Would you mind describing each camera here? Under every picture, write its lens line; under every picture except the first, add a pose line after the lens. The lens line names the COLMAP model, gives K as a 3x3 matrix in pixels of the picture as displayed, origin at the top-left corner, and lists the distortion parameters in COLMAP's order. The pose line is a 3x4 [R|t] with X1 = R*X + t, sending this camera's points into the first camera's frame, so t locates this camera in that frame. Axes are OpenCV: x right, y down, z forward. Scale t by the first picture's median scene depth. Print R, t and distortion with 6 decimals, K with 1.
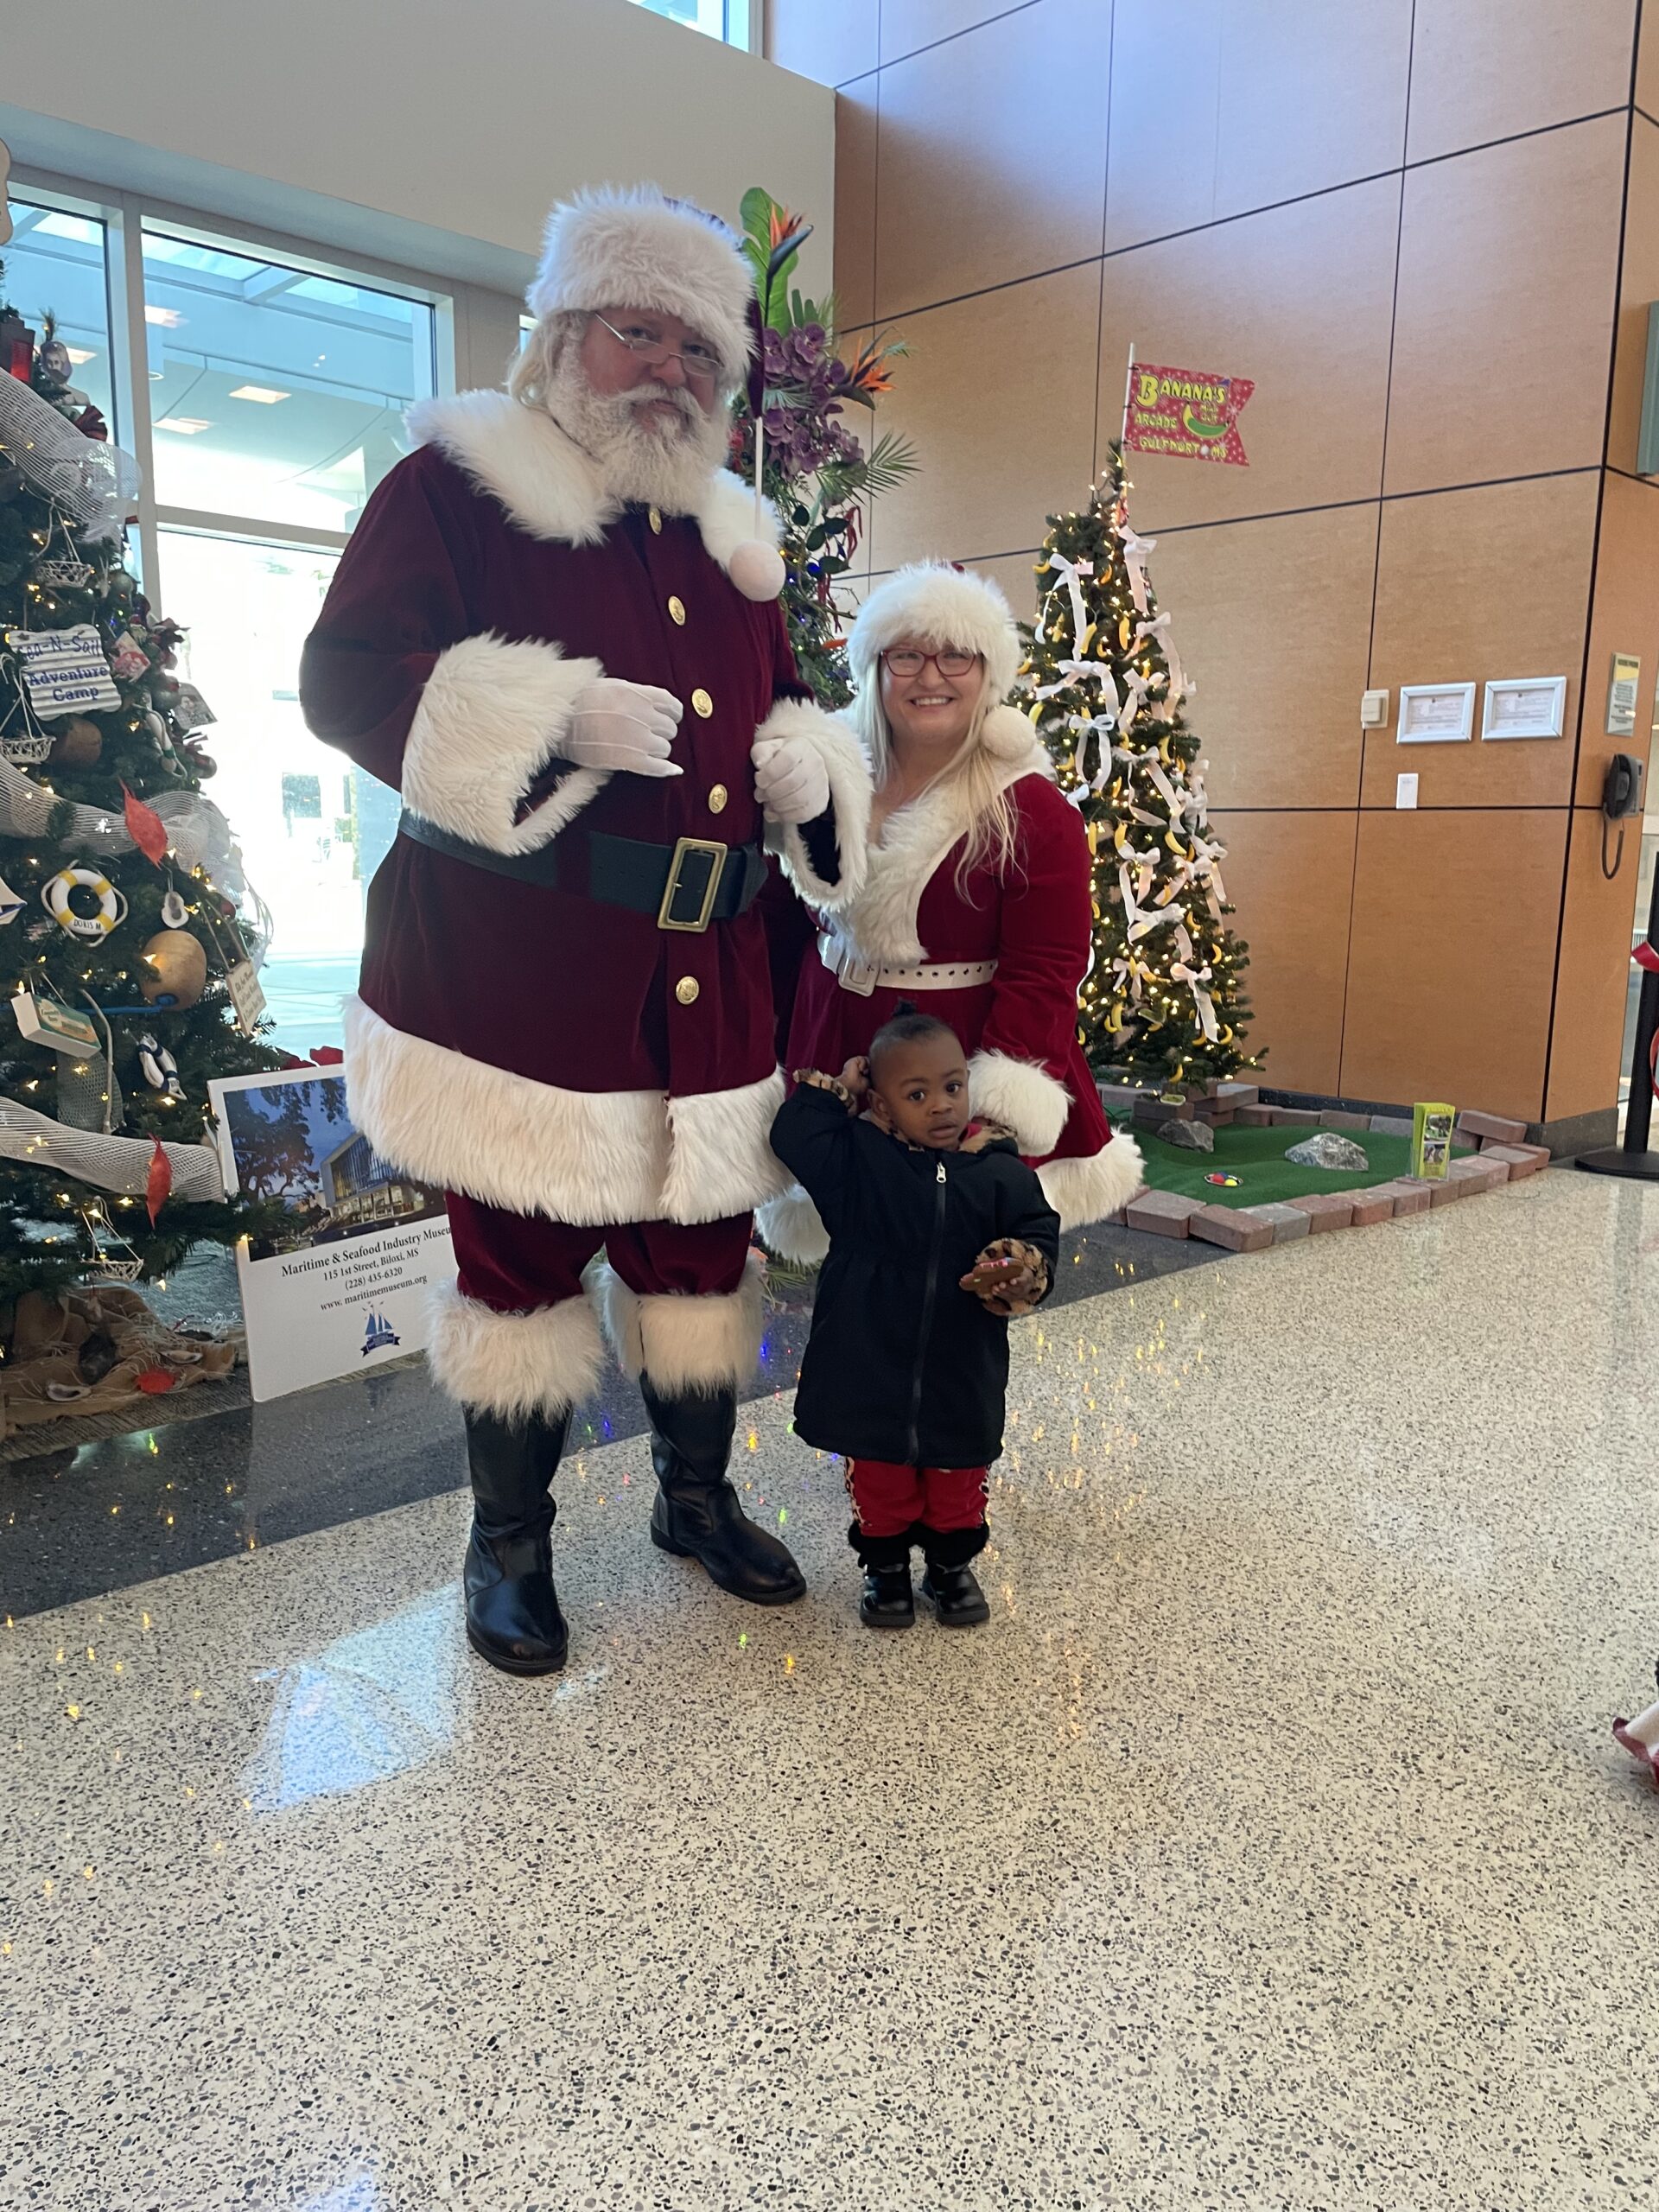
lens RADIAL K [[1662.9, 0, 841.5], [0, 1662.9, 1117.5], [0, 0, 1]] dist [0.089978, -0.128099]
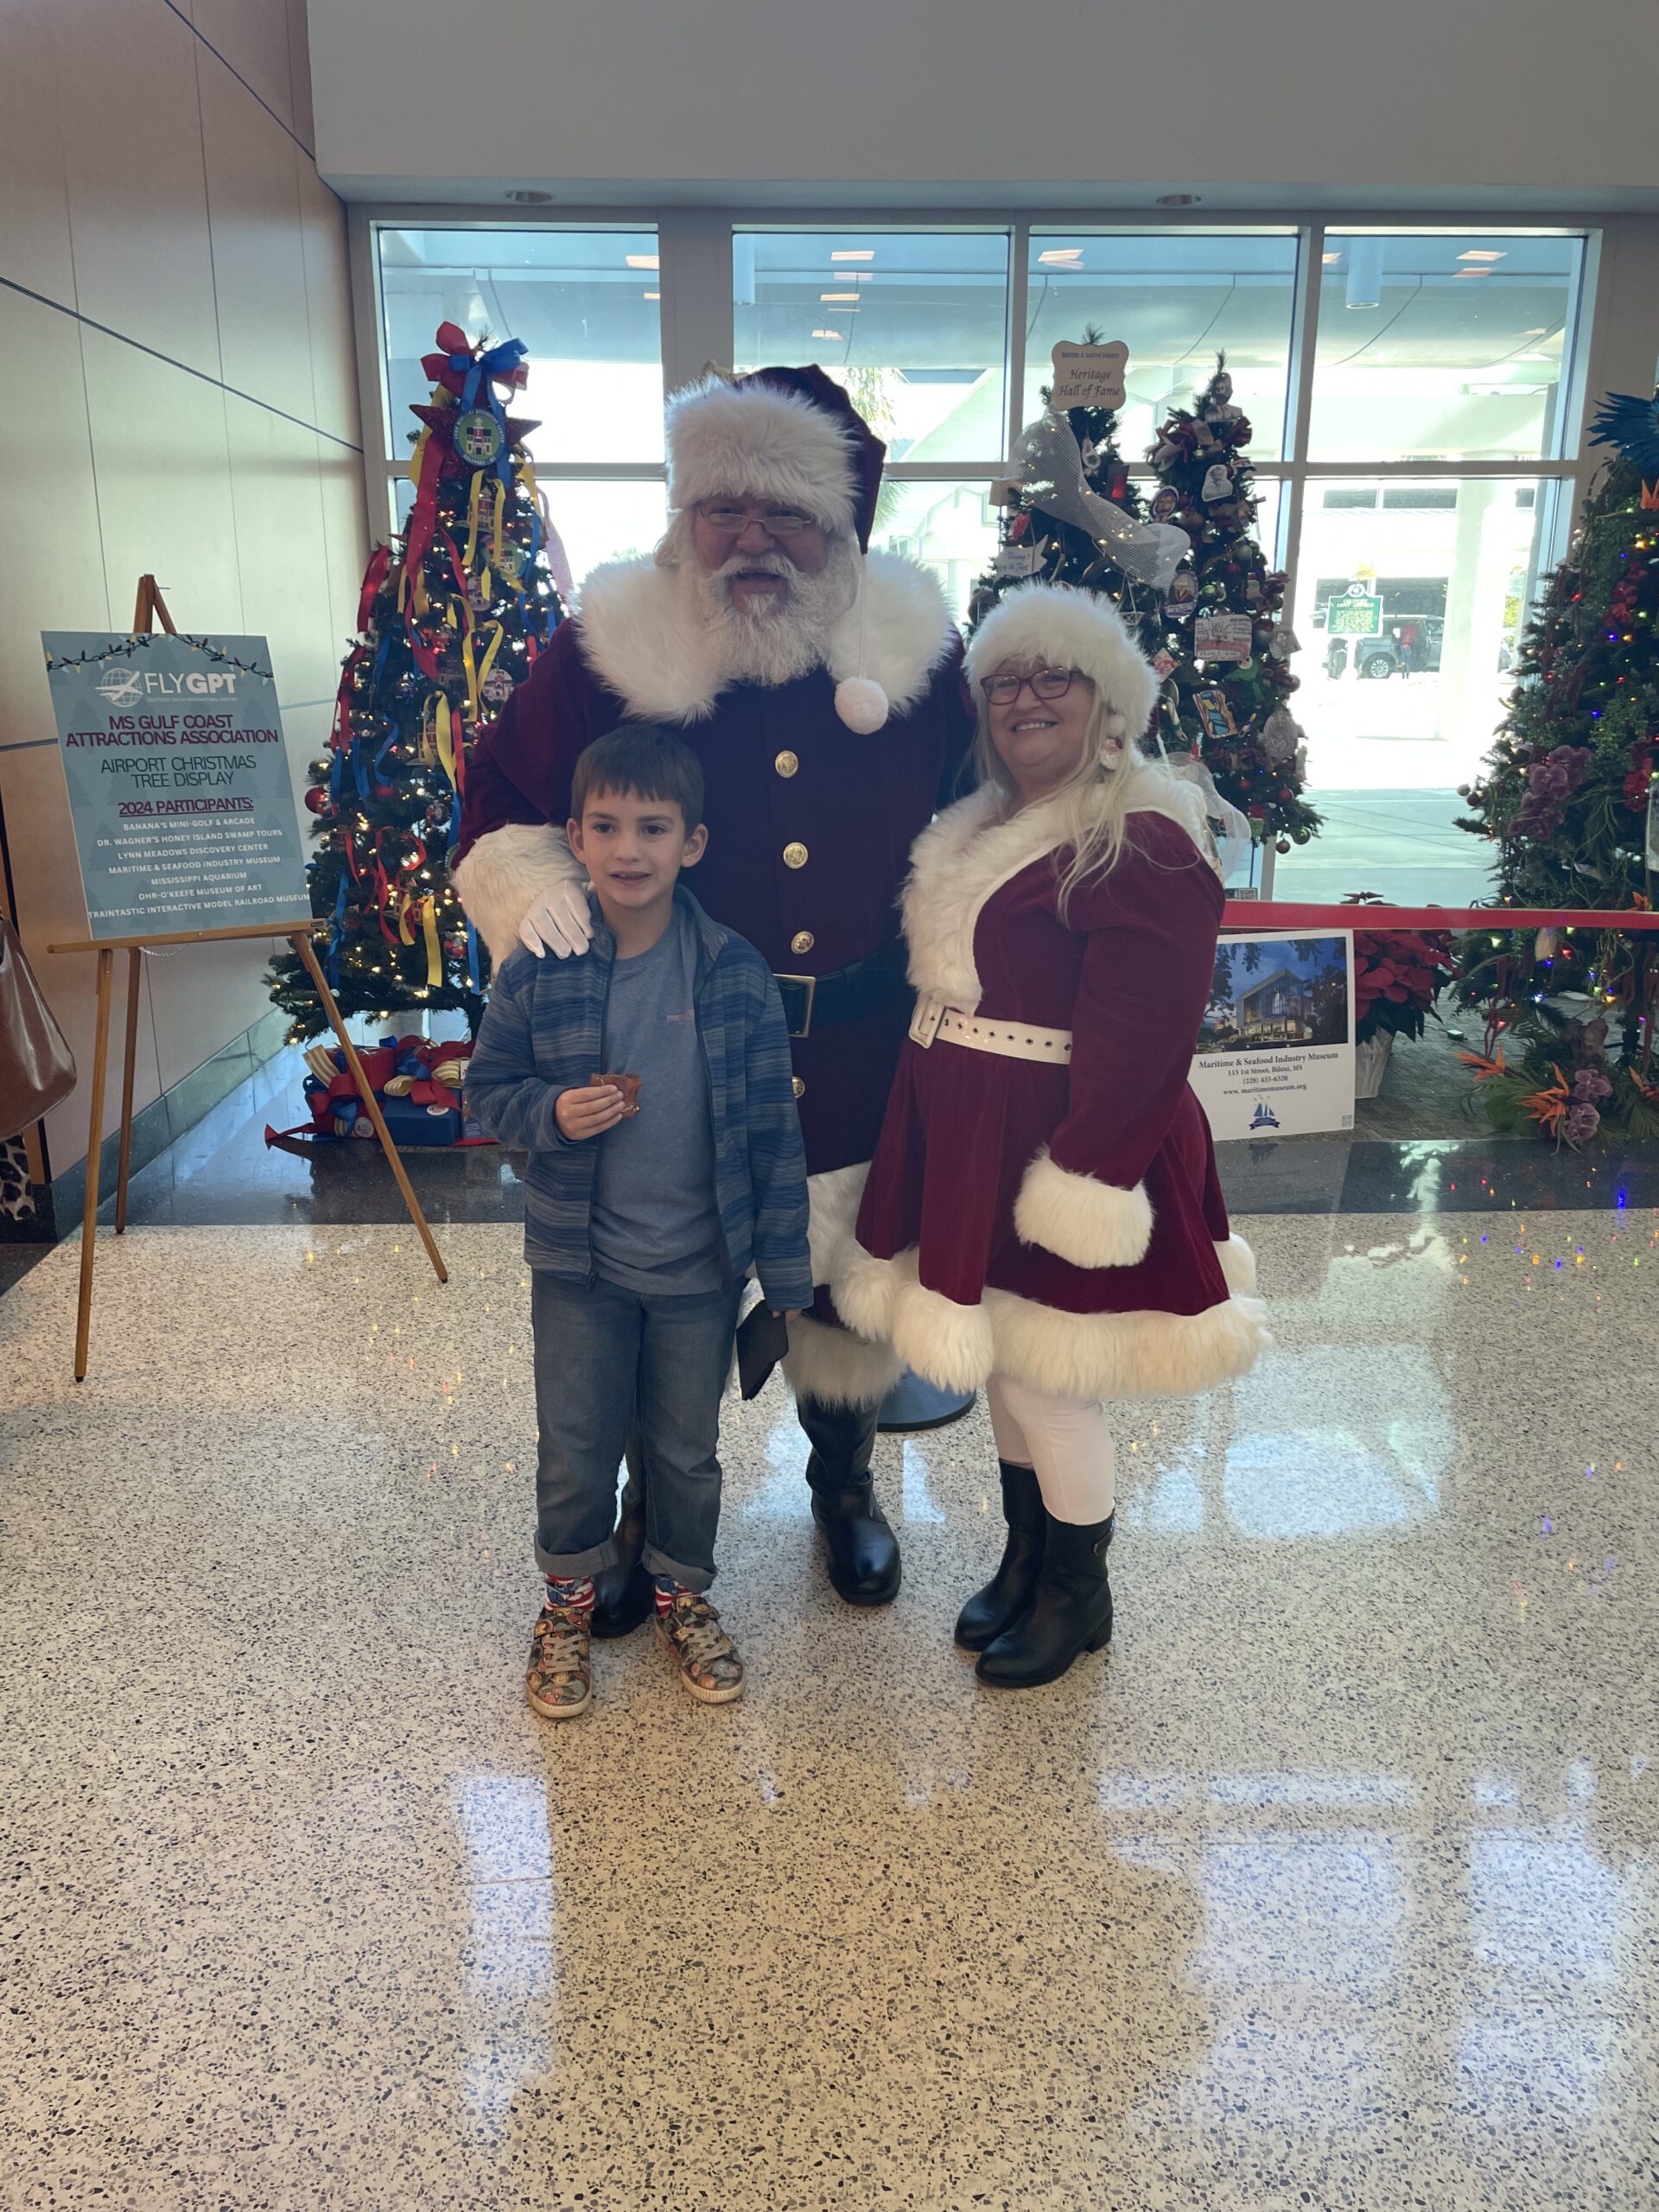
lens RADIAL K [[1669.5, 0, 814.0], [0, 1669.5, 1090.6], [0, 0, 1]] dist [0.030952, -0.002730]
pose [[0.742099, 0.160330, -0.650833, 0.249092], [-0.096667, 0.986421, 0.132777, -0.033665], [0.663283, -0.035620, 0.747521, -0.237970]]
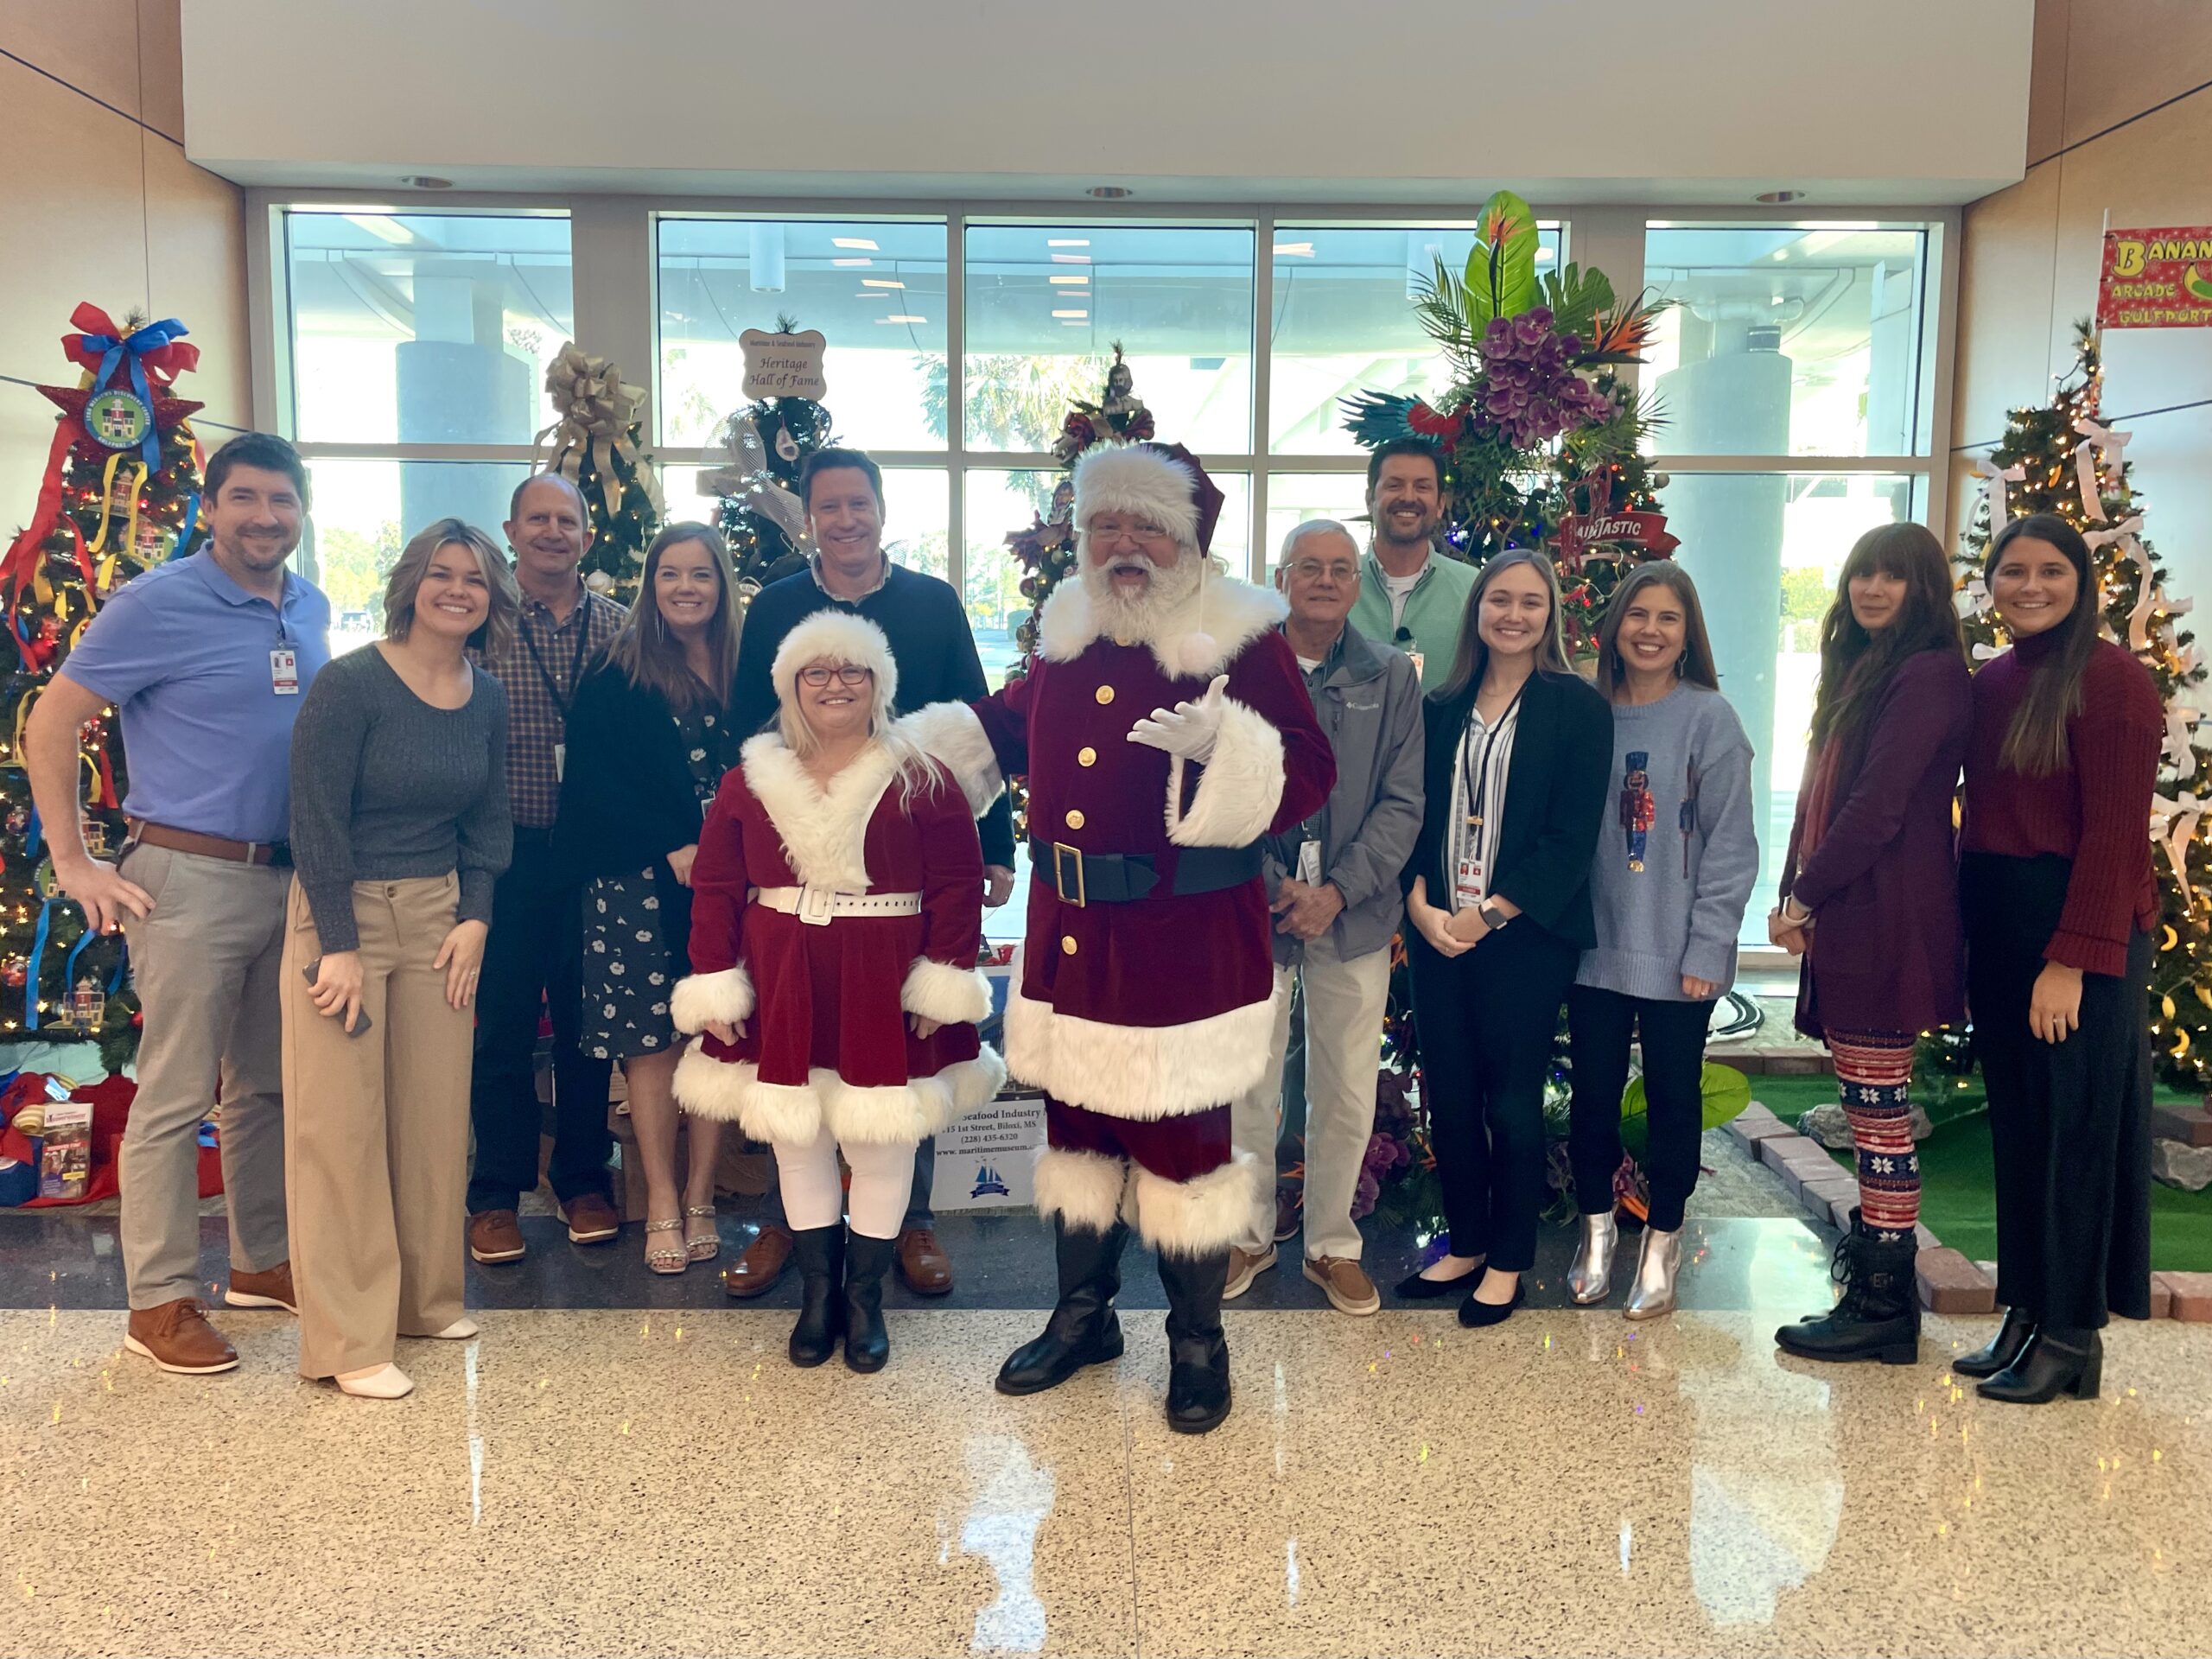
lens RADIAL K [[1807.0, 0, 1103.7], [0, 1807.0, 793.4], [0, 0, 1]] dist [0.083813, -0.106037]
pose [[0.724538, 0.058448, -0.686752, 0.460385], [-0.111065, 0.993277, -0.032640, -0.083302], [0.680227, 0.099923, 0.726159, 0.020844]]
